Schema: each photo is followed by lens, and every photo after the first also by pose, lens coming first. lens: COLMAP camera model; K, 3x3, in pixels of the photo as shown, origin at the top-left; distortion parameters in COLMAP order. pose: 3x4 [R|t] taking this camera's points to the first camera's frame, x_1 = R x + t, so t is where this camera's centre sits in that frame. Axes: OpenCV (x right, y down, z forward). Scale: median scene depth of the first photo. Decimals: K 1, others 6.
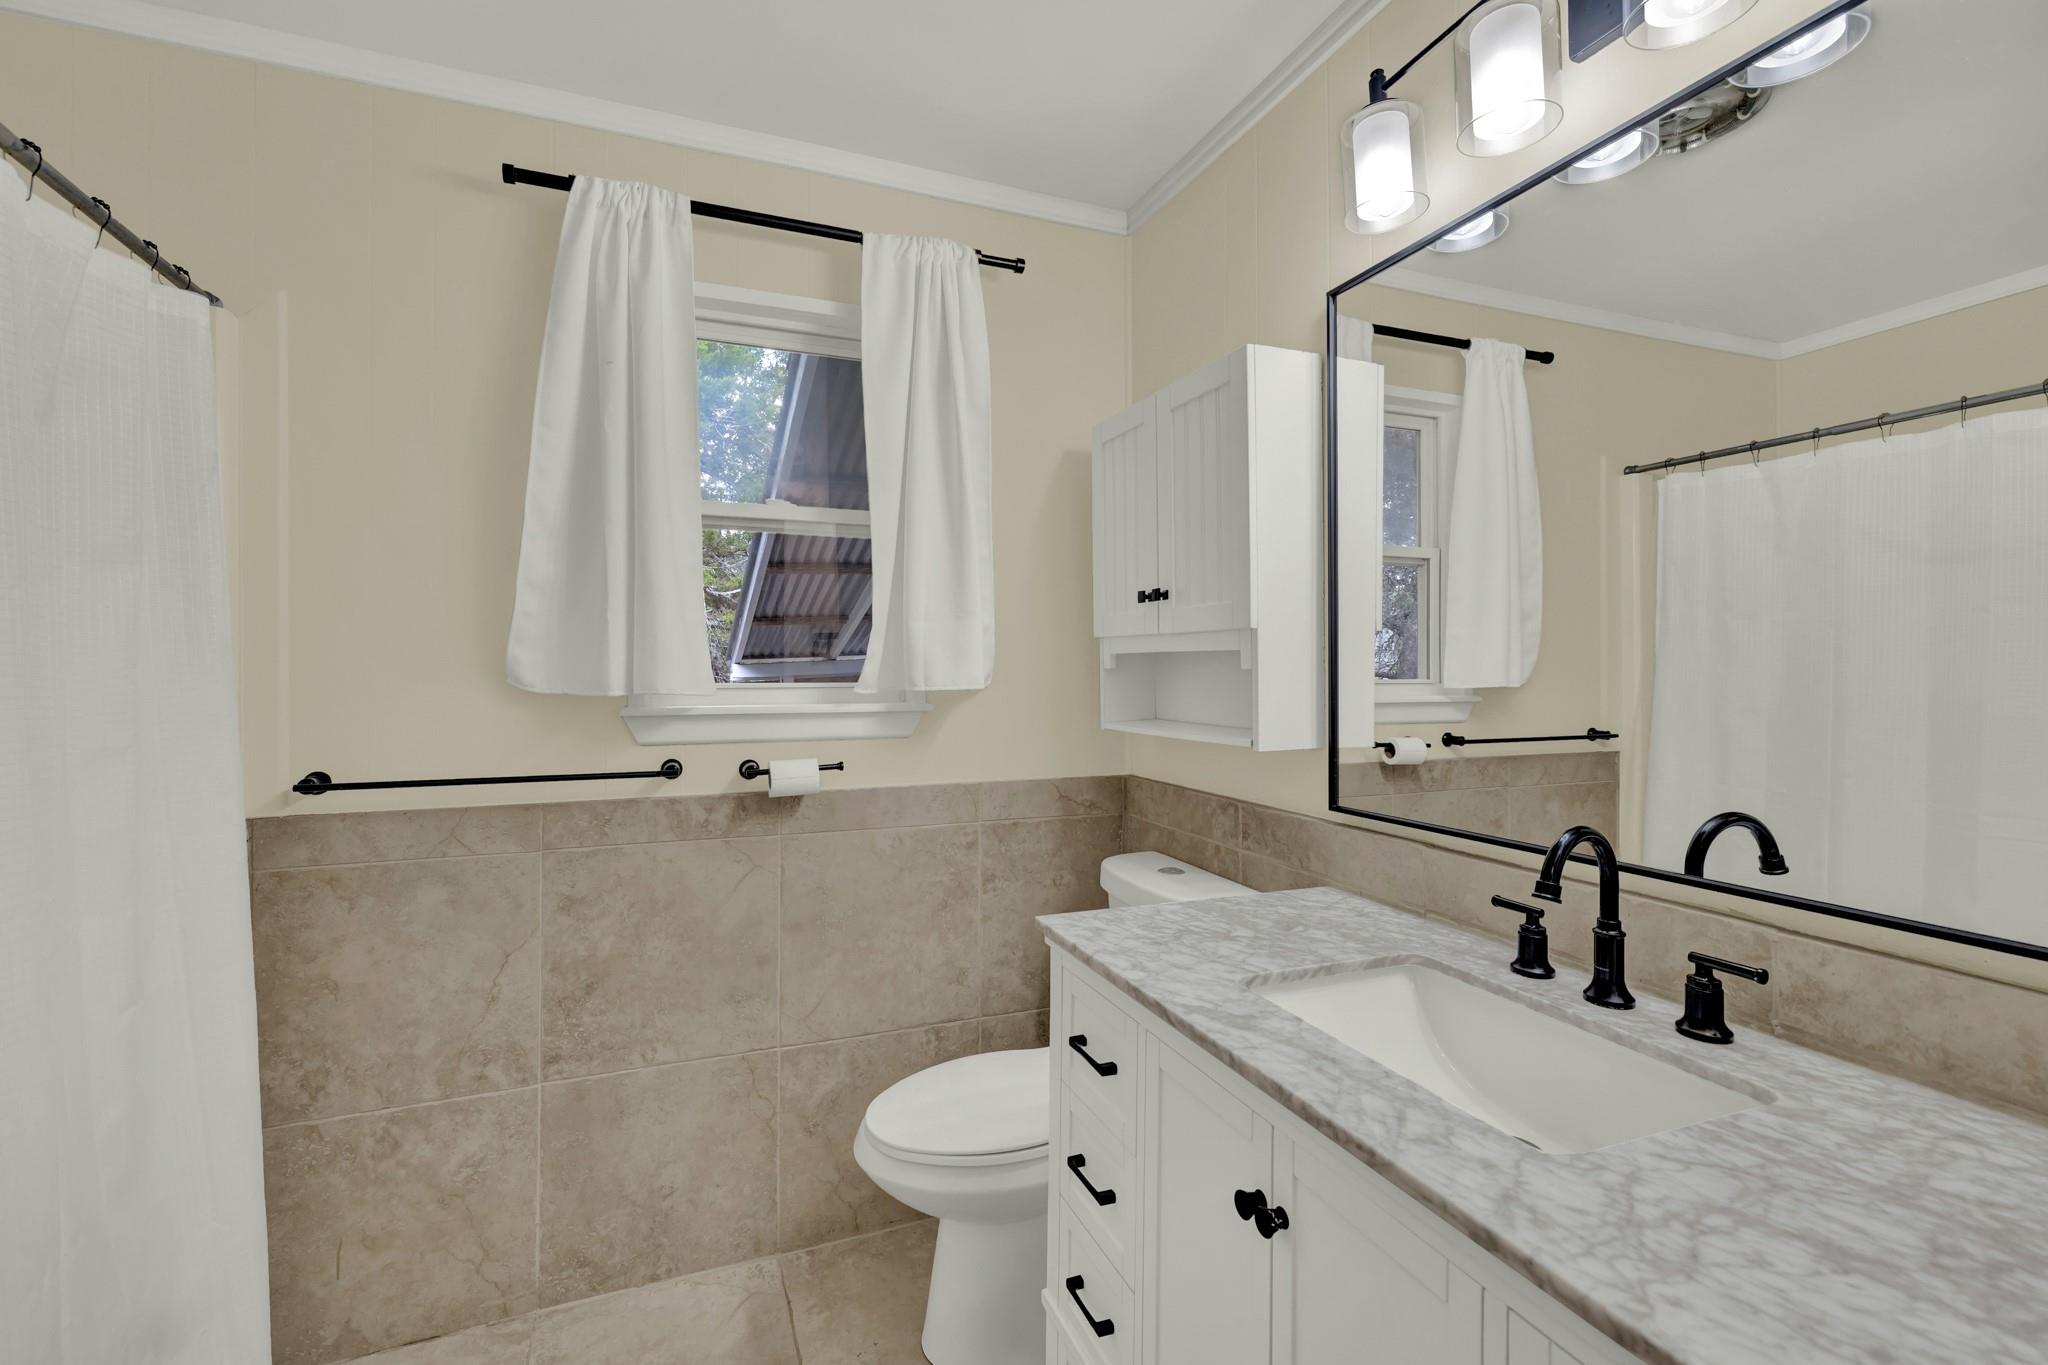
lens RADIAL K [[890.2, 0, 1020.0], [0, 890.2, 673.0], [0, 0, 1]] dist [-0.012785, 0.005874]
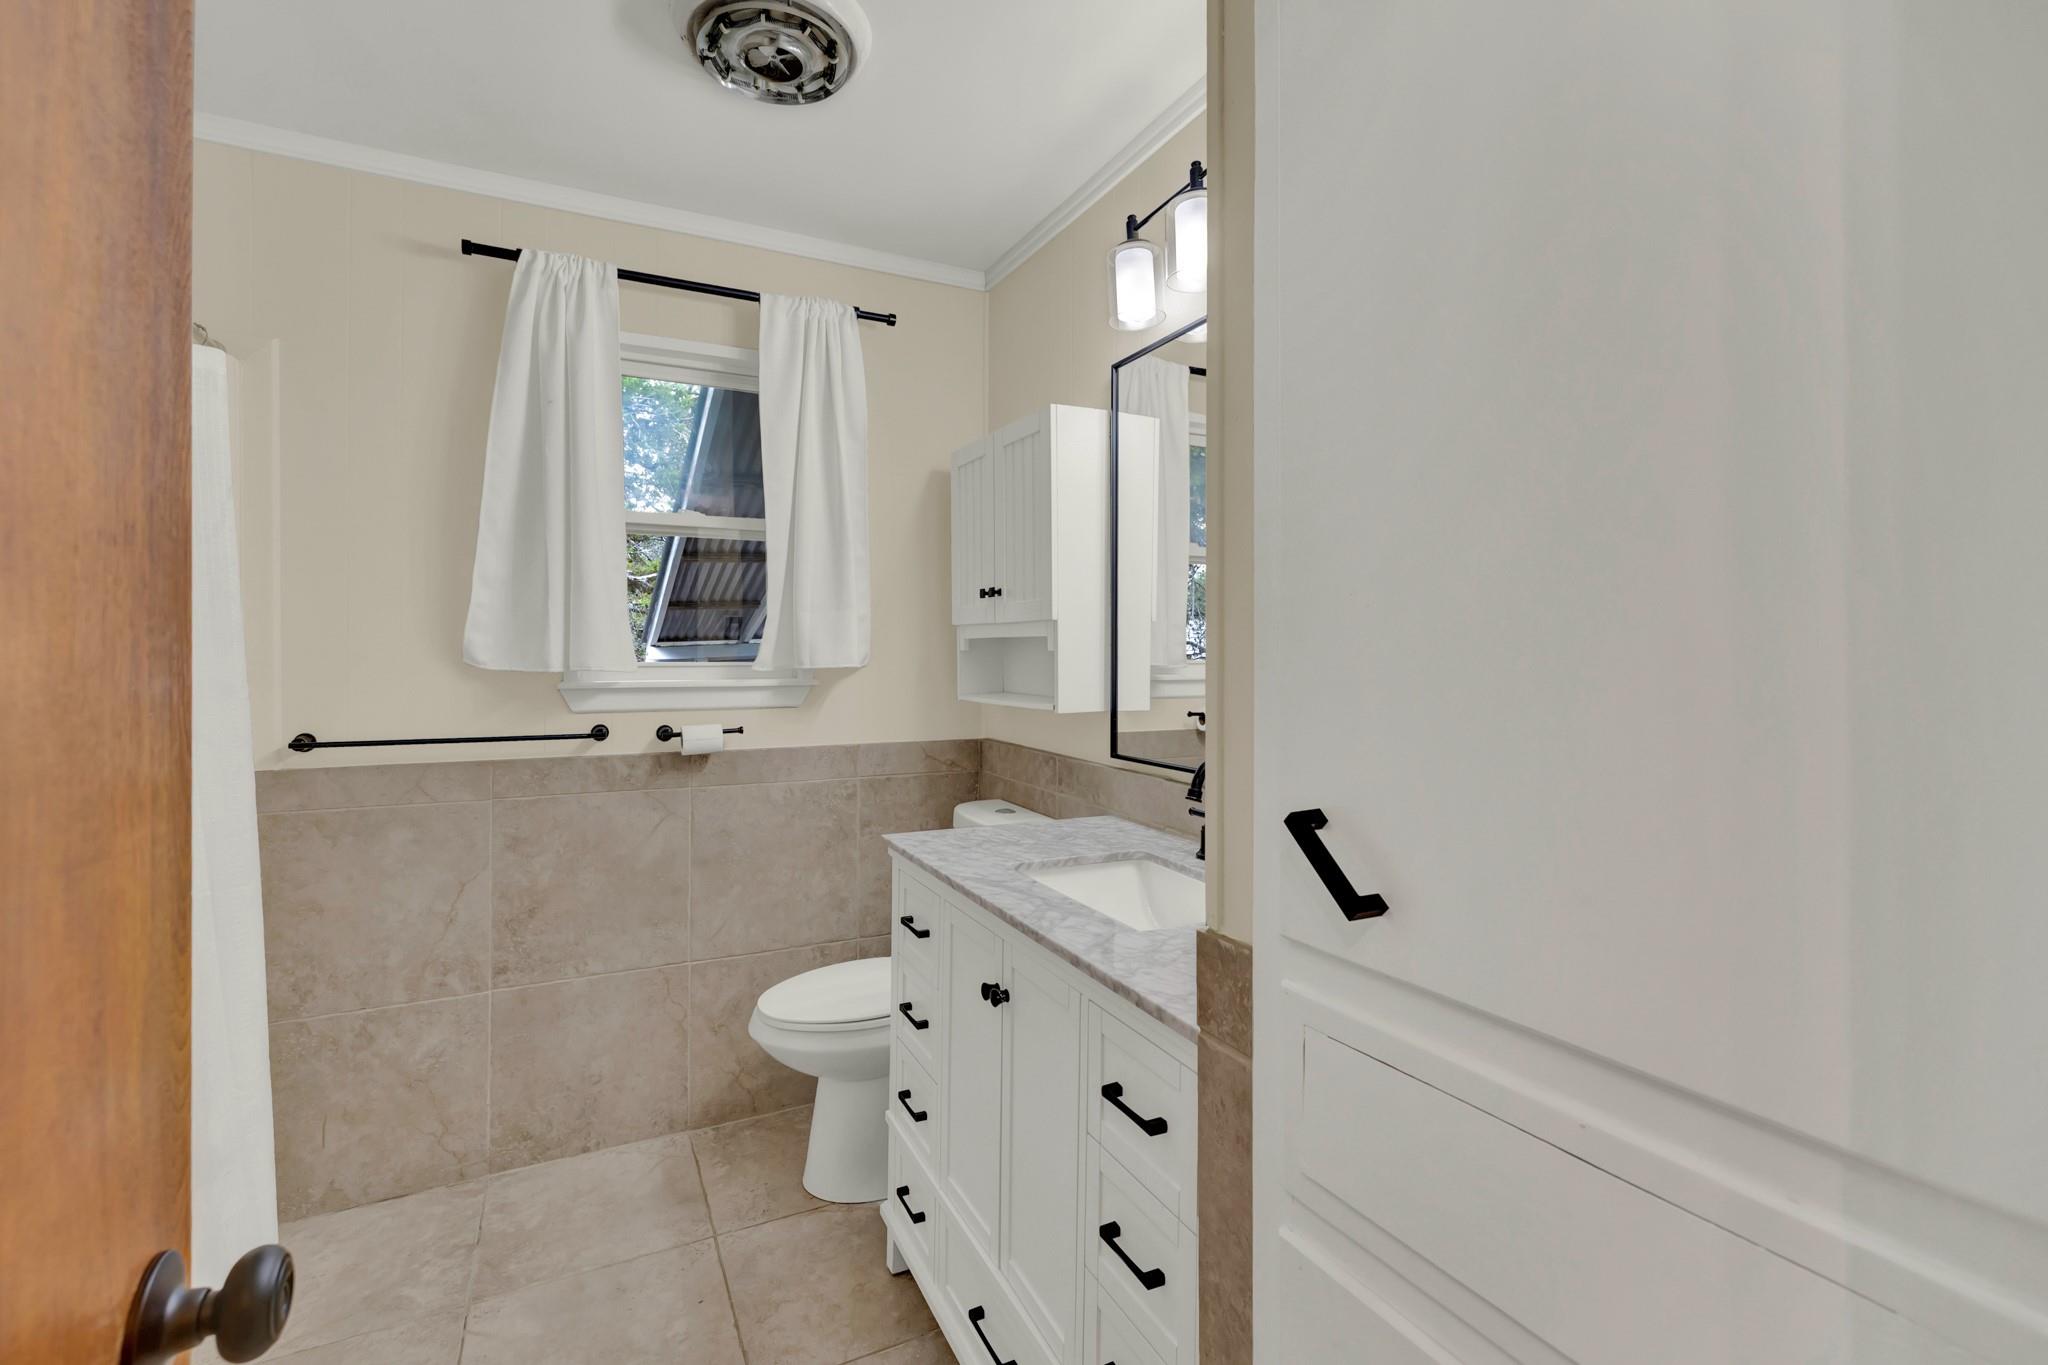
lens RADIAL K [[890.2, 0, 988.9], [0, 890.2, 657.7], [0, 0, 1]] dist [-0.012785, 0.005874]
pose [[0.998515, 0.001828, 0.054439, 0.078704], [-0.001914, 0.999997, 0.001514, 0.002997], [-0.054436, -0.001616, 0.998516, -0.262811]]
